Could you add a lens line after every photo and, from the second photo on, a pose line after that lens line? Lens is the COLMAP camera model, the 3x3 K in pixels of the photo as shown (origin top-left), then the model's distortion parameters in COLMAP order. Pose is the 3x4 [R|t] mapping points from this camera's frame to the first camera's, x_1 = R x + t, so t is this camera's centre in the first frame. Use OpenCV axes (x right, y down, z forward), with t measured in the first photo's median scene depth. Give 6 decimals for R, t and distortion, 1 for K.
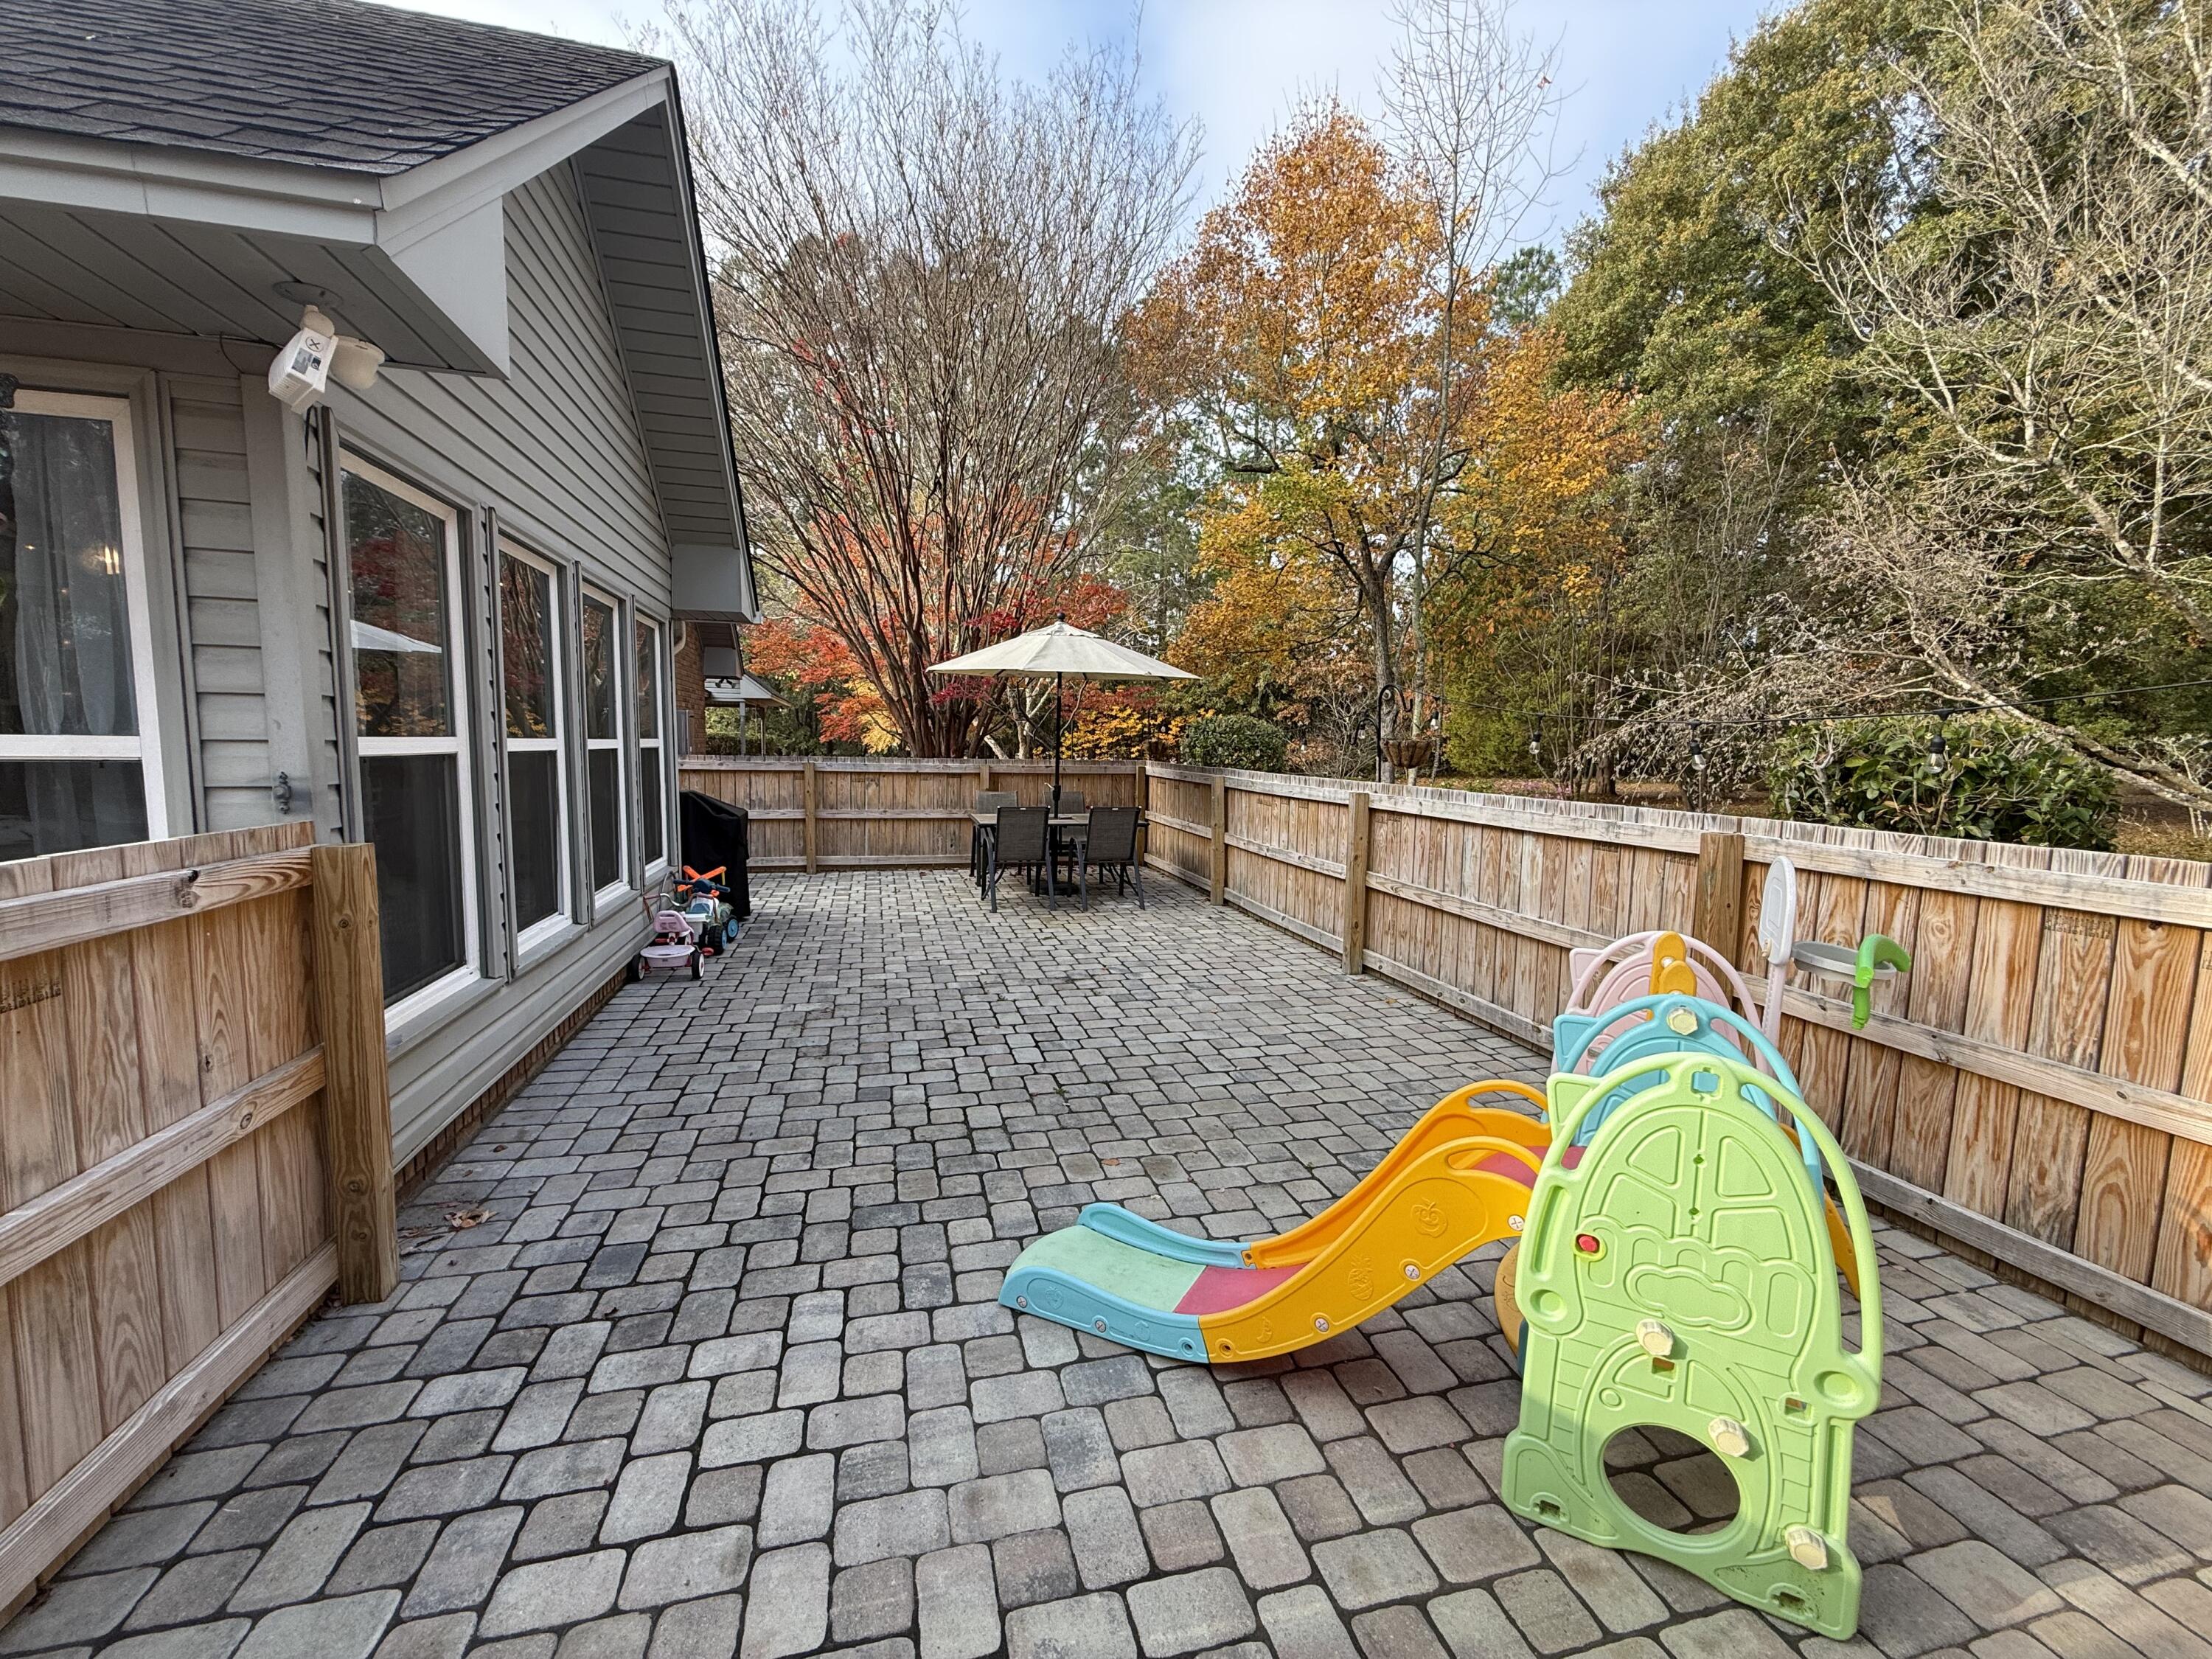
lens RADIAL K [[882.8, 0, 1099.5], [0, 882.8, 831.7], [0, 0, 1]] dist [0.002093, 0.000487]
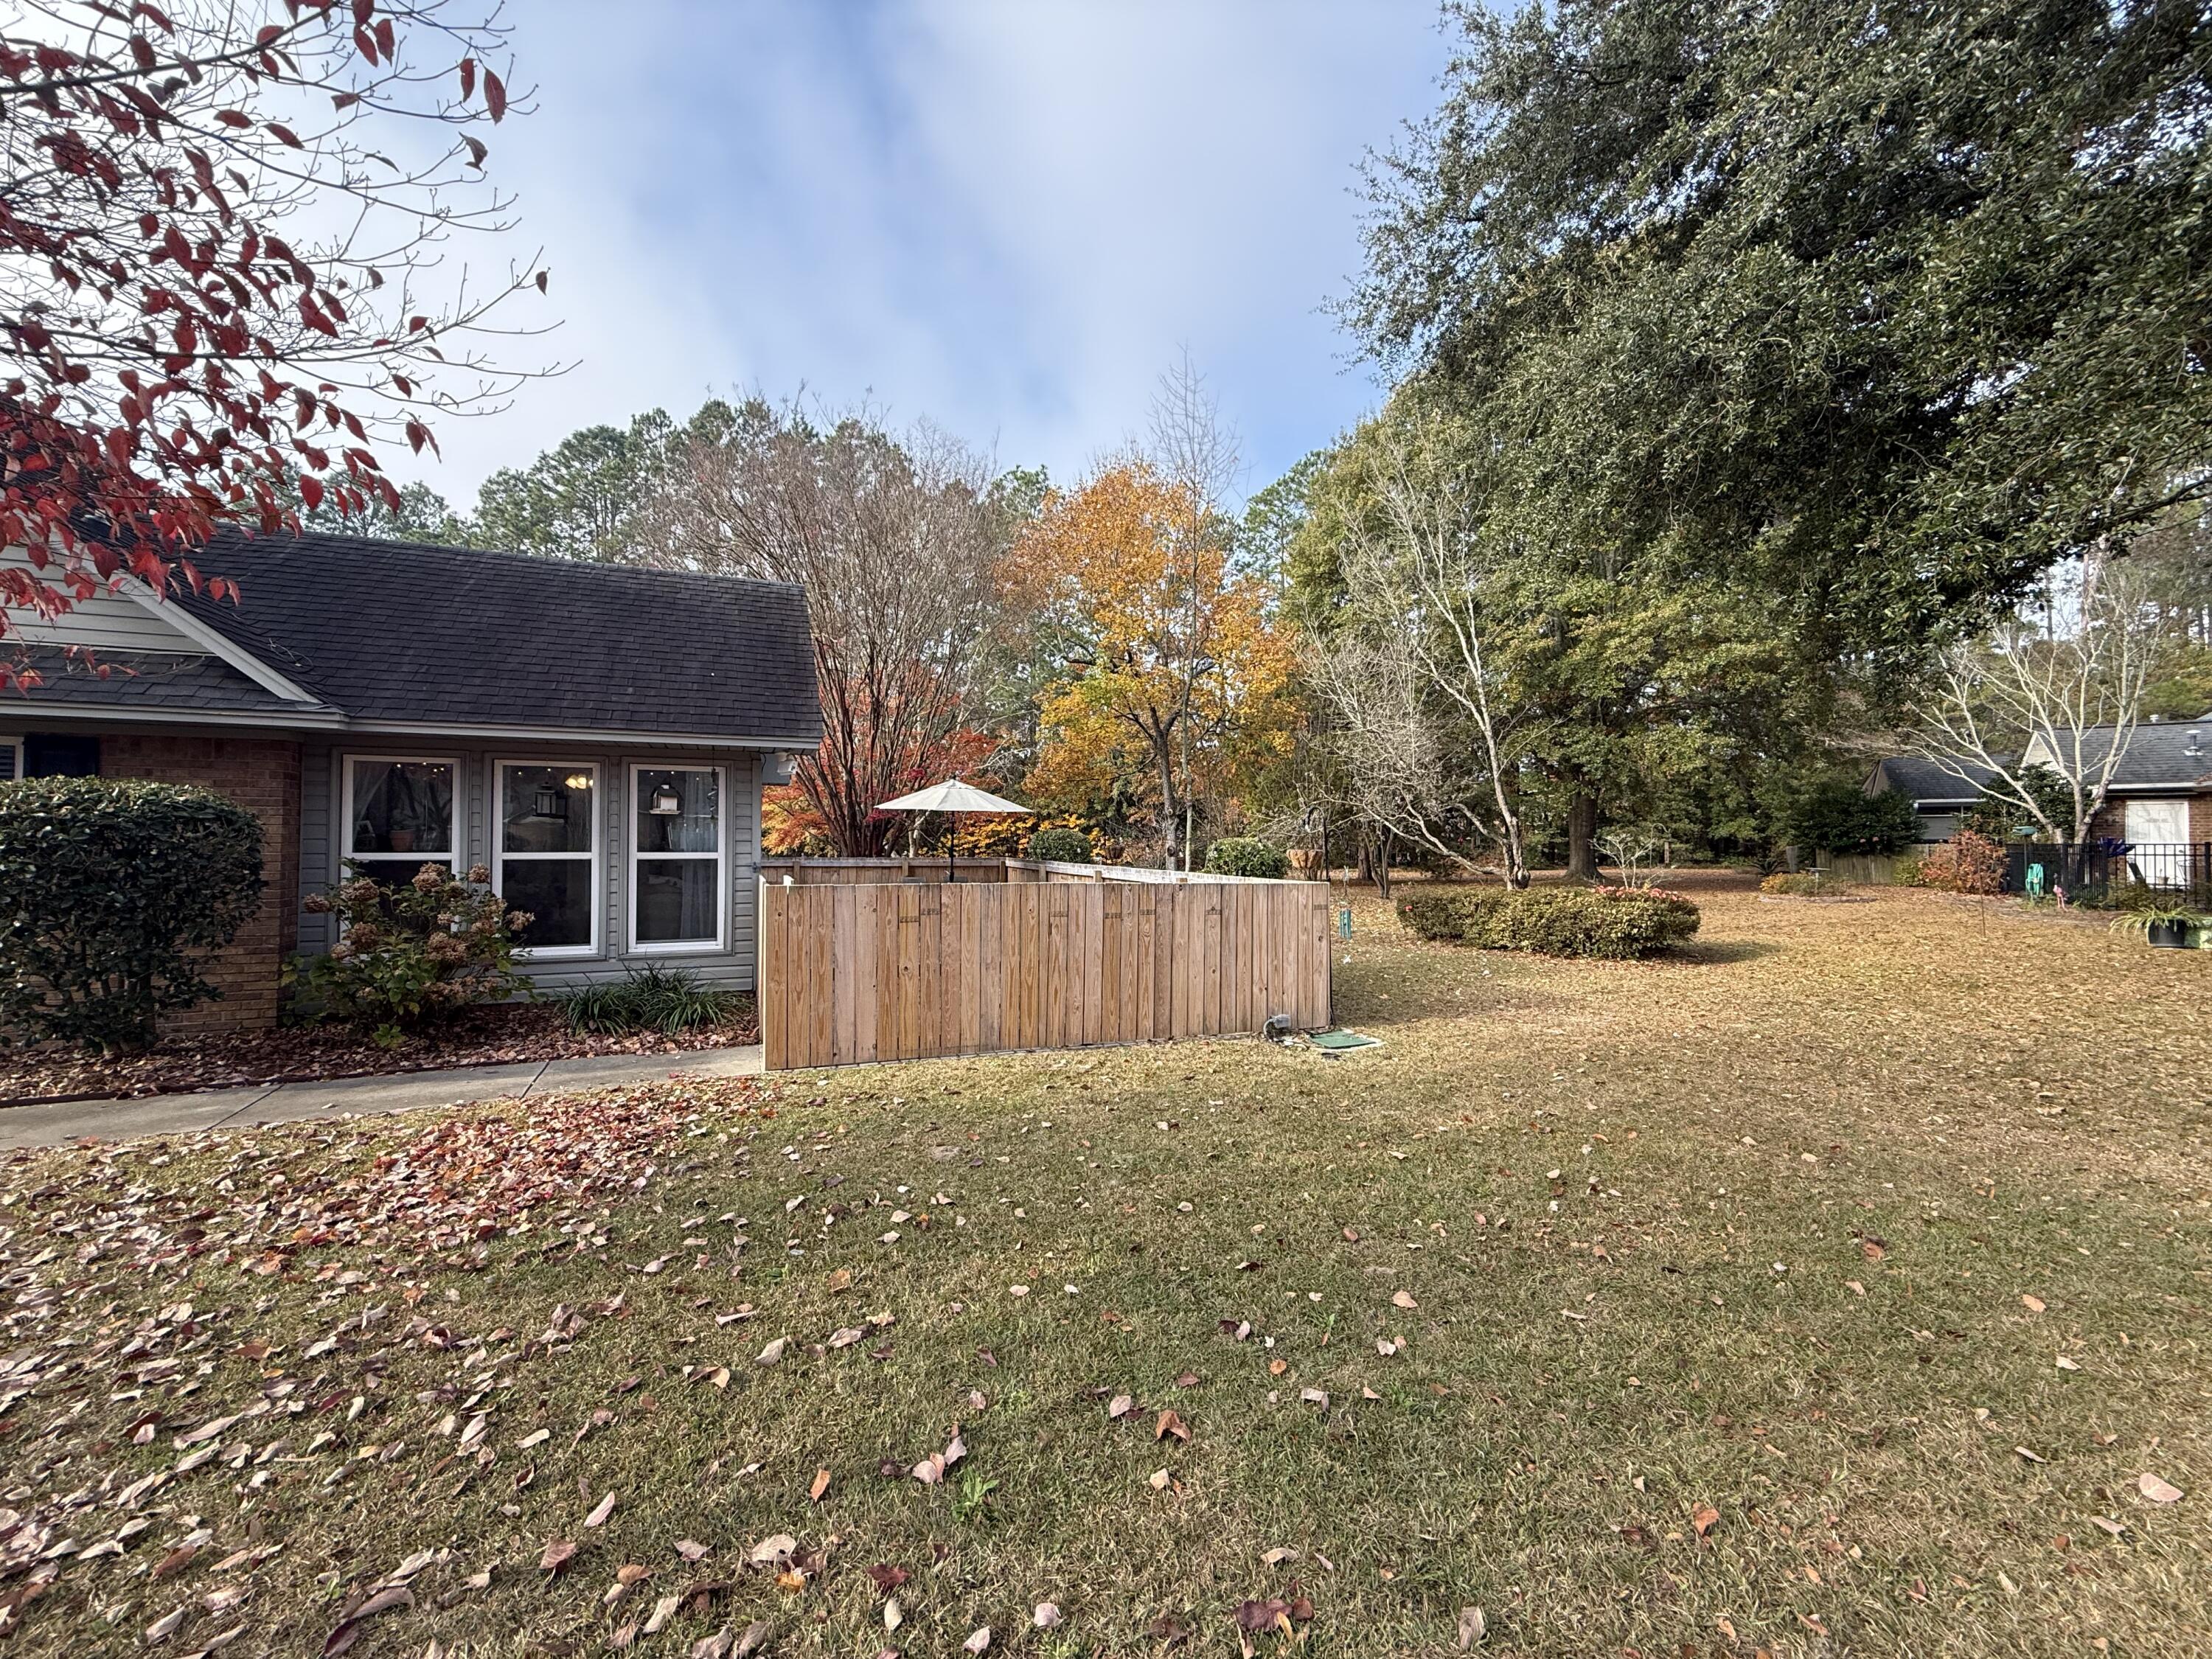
lens RADIAL K [[882.8, 0, 1105.1], [0, 882.8, 838.4], [0, 0, 1]] dist [0.002093, 0.000487]
pose [[0.989829, -0.009913, 0.141918, 0.001893], [0.024530, 0.994520, -0.101624, 0.041877], [-0.140133, 0.104072, 0.984648, -0.484880]]
